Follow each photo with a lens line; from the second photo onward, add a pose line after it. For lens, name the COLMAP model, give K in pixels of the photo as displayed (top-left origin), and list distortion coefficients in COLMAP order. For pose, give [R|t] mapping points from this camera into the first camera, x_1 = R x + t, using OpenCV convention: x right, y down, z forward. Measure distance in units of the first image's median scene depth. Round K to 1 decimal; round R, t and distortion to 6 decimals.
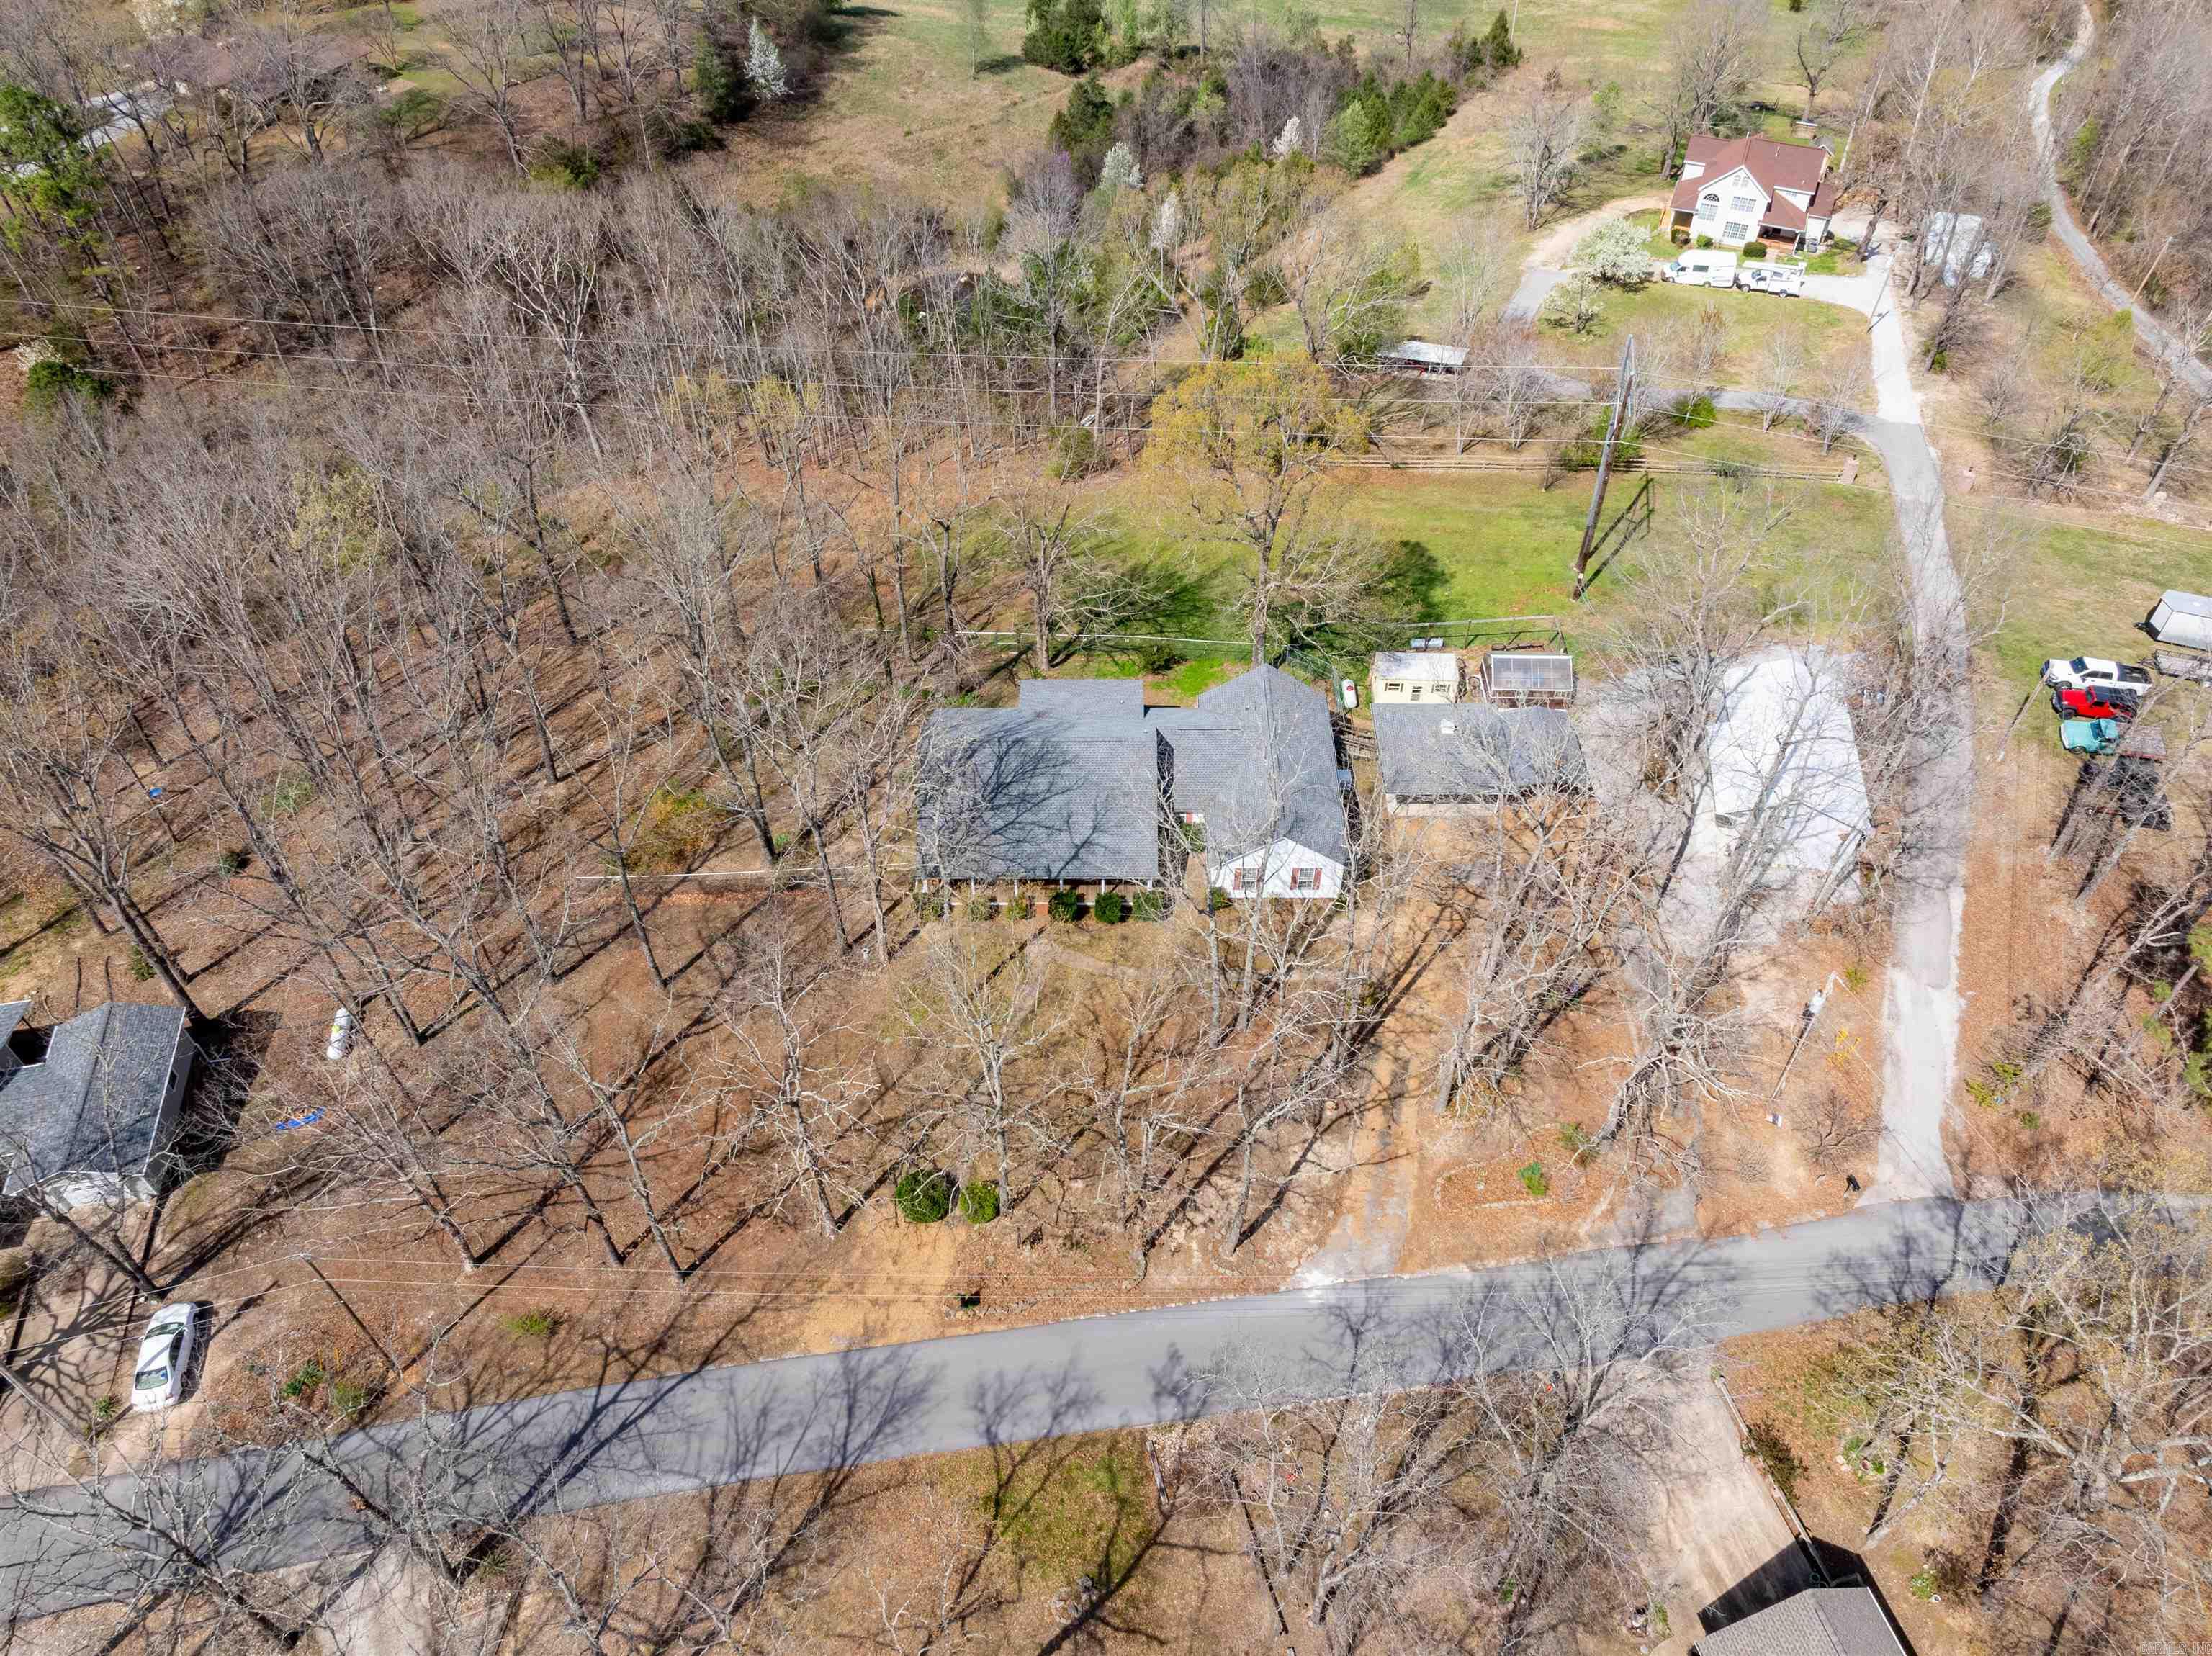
lens RADIAL K [[1537.6, 0, 1122.4], [0, 1537.6, 824.0], [0, 0, 1]] dist [-0.033779, 0.025079]
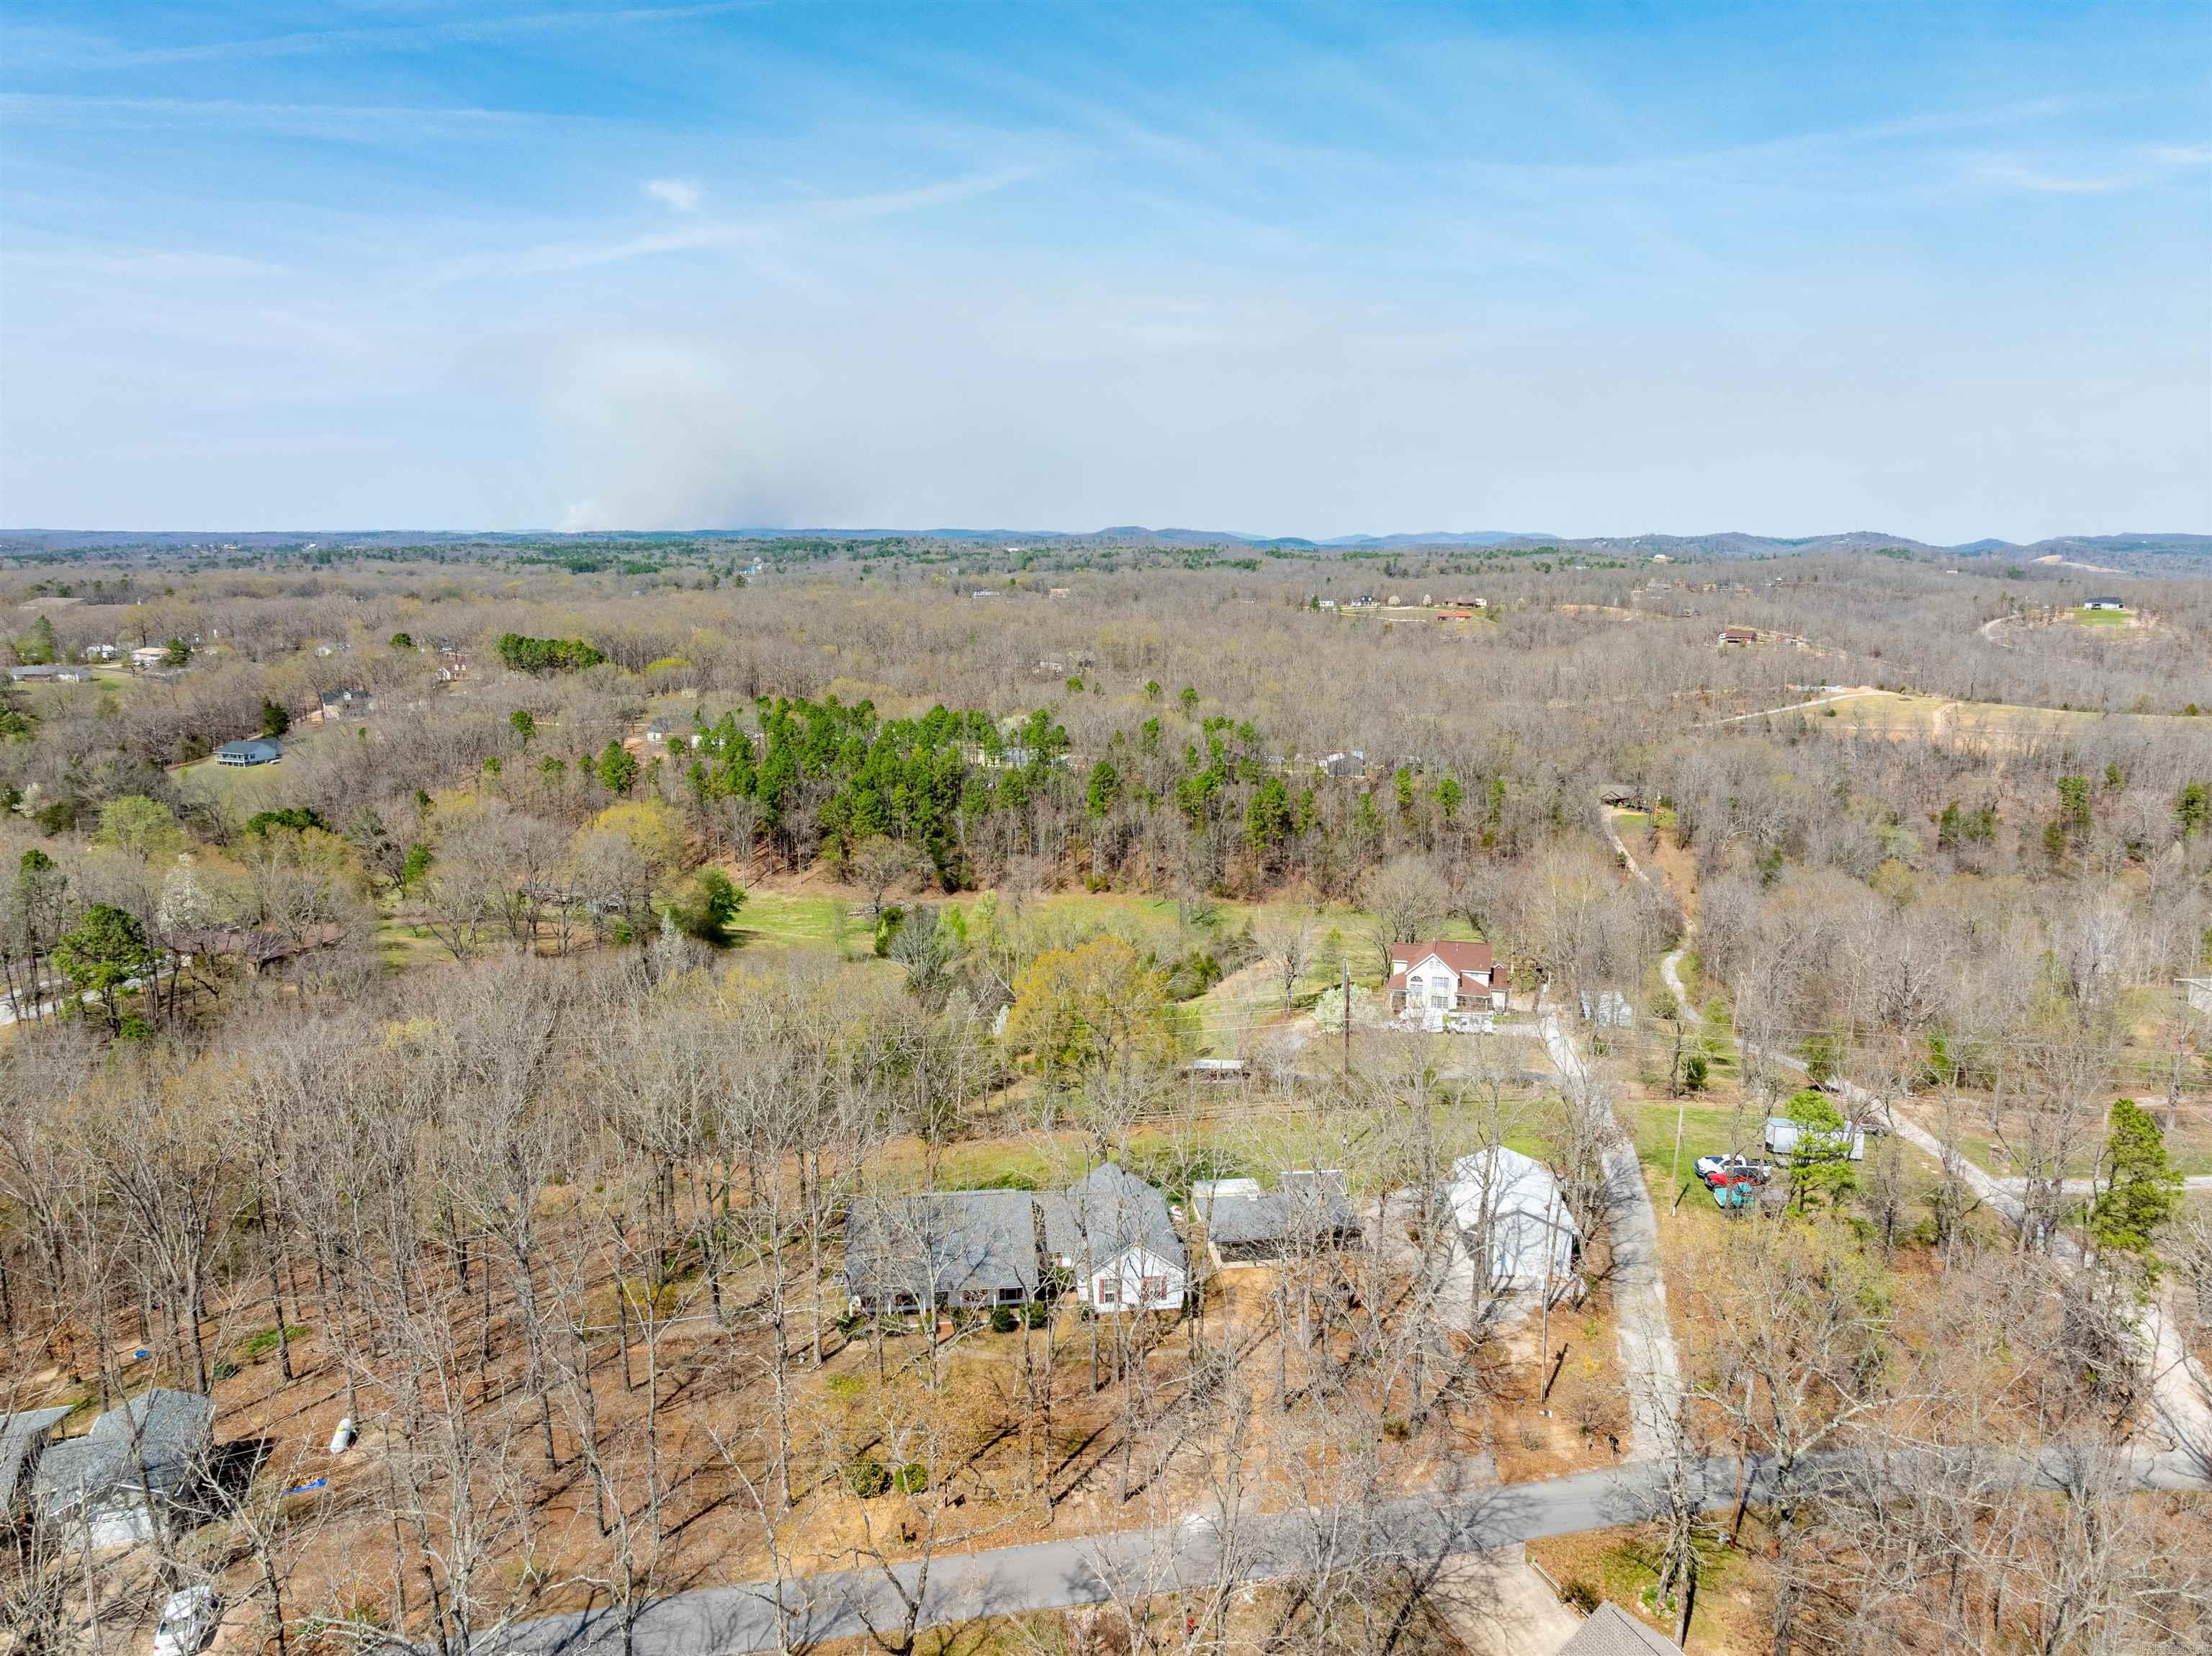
lens RADIAL K [[1537.6, 0, 1122.4], [0, 1537.6, 824.0], [0, 0, 1]] dist [-0.033779, 0.025079]
pose [[0.991773, -0.025581, 0.125426, -0.065072], [0.094922, 0.804352, -0.586522, 0.545029], [-0.085883, 0.593602, 0.800163, -0.273495]]
